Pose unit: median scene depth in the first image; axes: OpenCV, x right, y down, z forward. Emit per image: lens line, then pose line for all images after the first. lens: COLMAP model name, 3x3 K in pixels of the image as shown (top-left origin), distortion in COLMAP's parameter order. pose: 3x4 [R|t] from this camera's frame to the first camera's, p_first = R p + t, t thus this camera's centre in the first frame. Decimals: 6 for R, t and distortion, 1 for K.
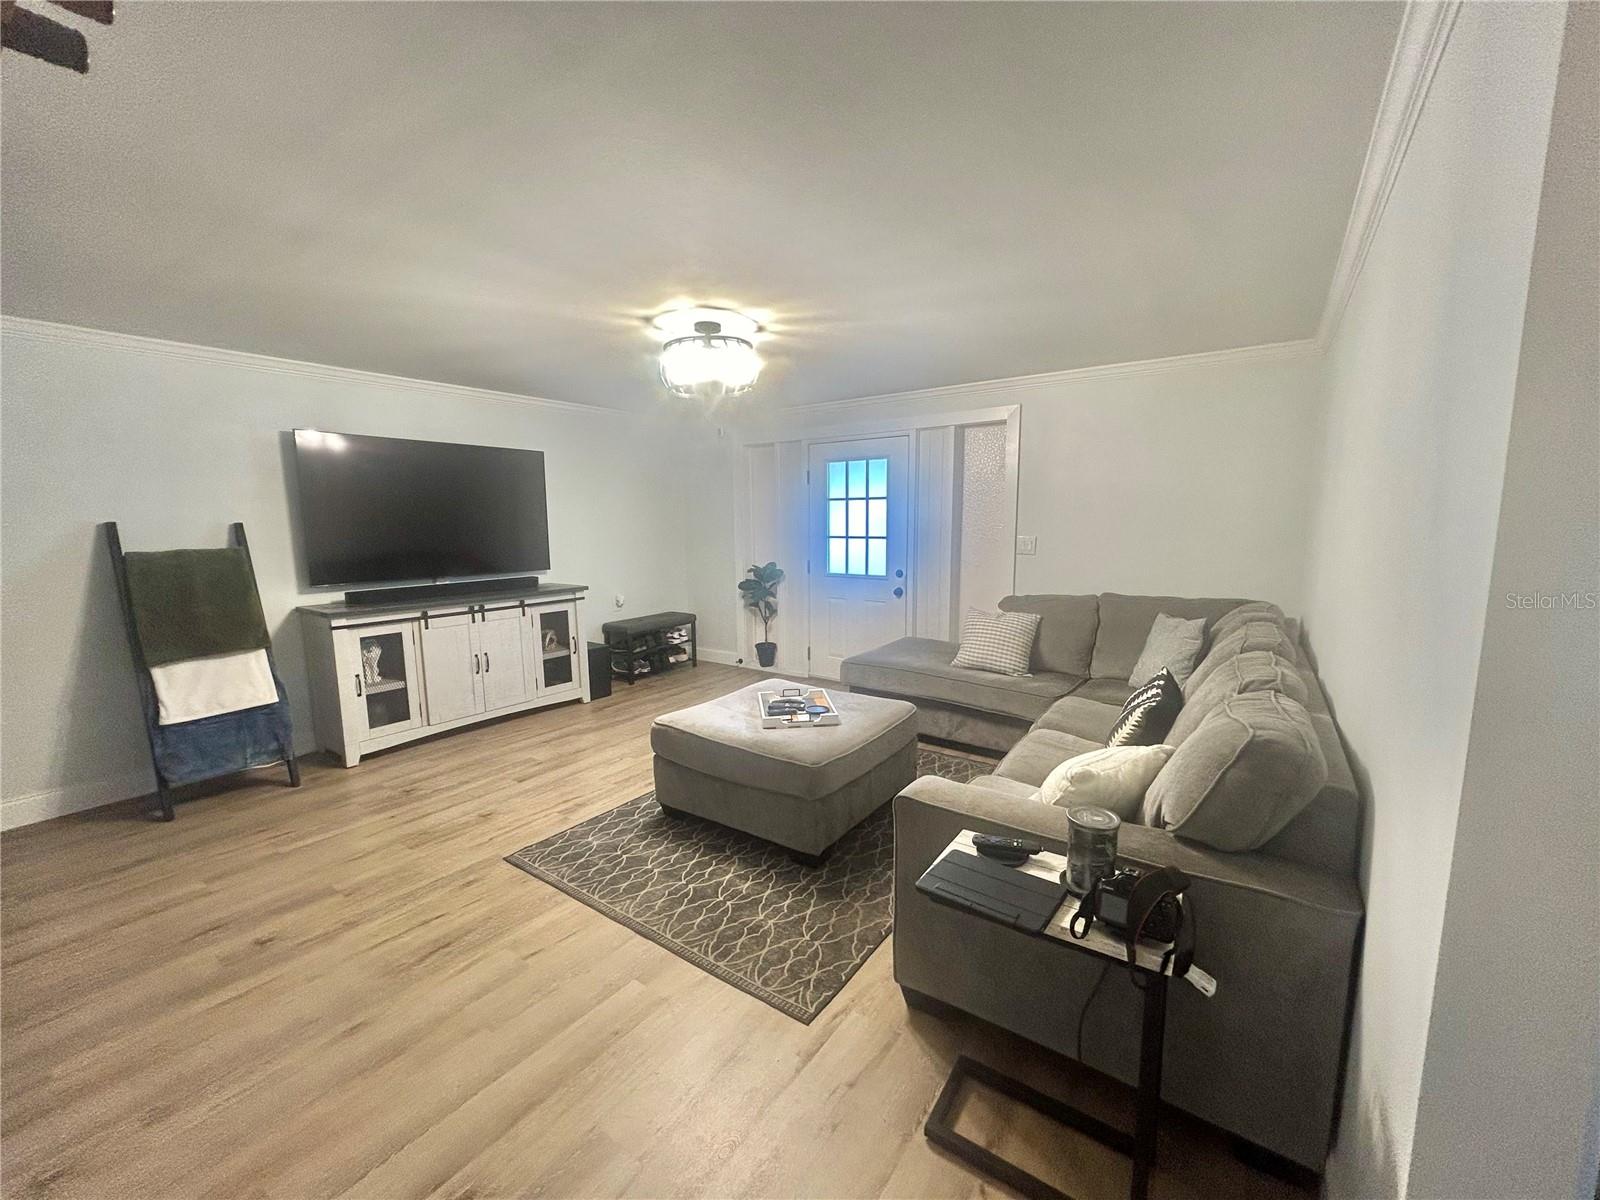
lens RADIAL K [[639.1, 0, 804.4], [0, 639.1, 605.5], [0, 0, 1]] dist [0.001624, 0.000073]
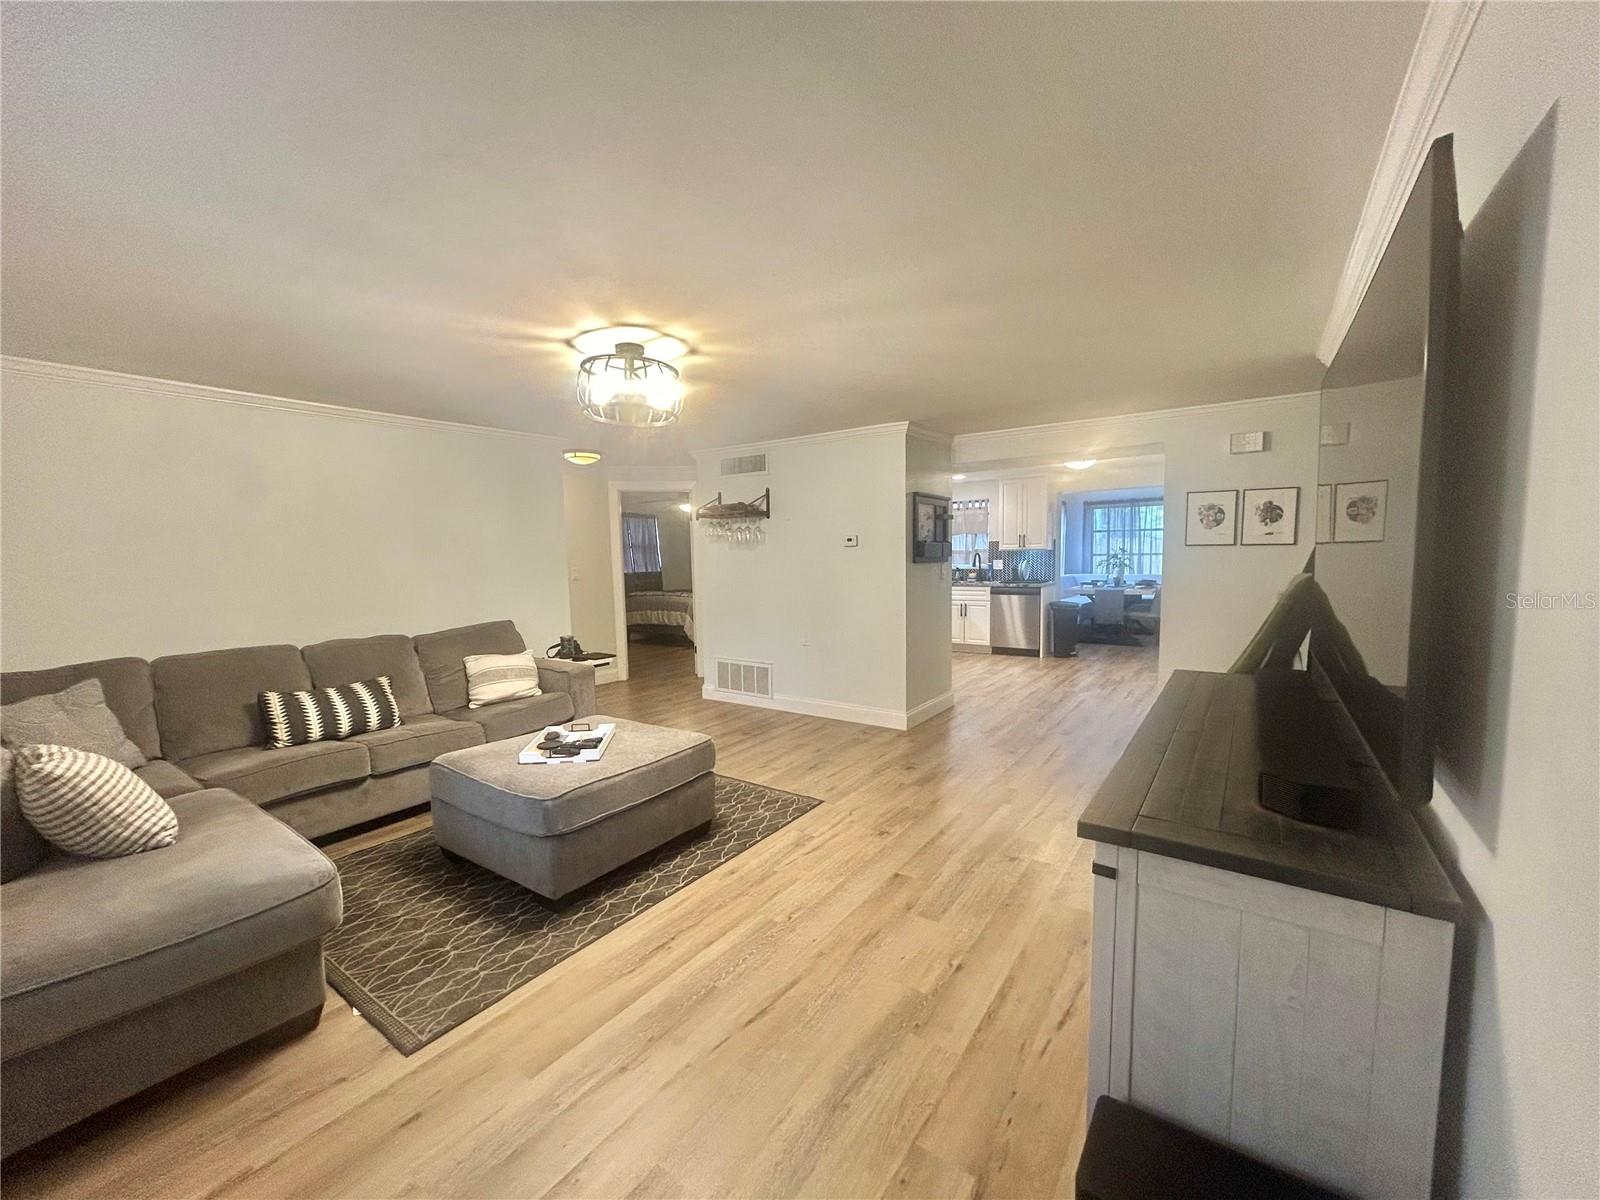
lens RADIAL K [[639.1, 0, 804.4], [0, 639.1, 605.5], [0, 0, 1]] dist [0.001624, 0.000073]
pose [[-0.999561, 0.029304, -0.004262, -0.389947], [0.027633, 0.974785, 0.221430, -0.269731], [0.010643, 0.221215, -0.975167, 1.982129]]
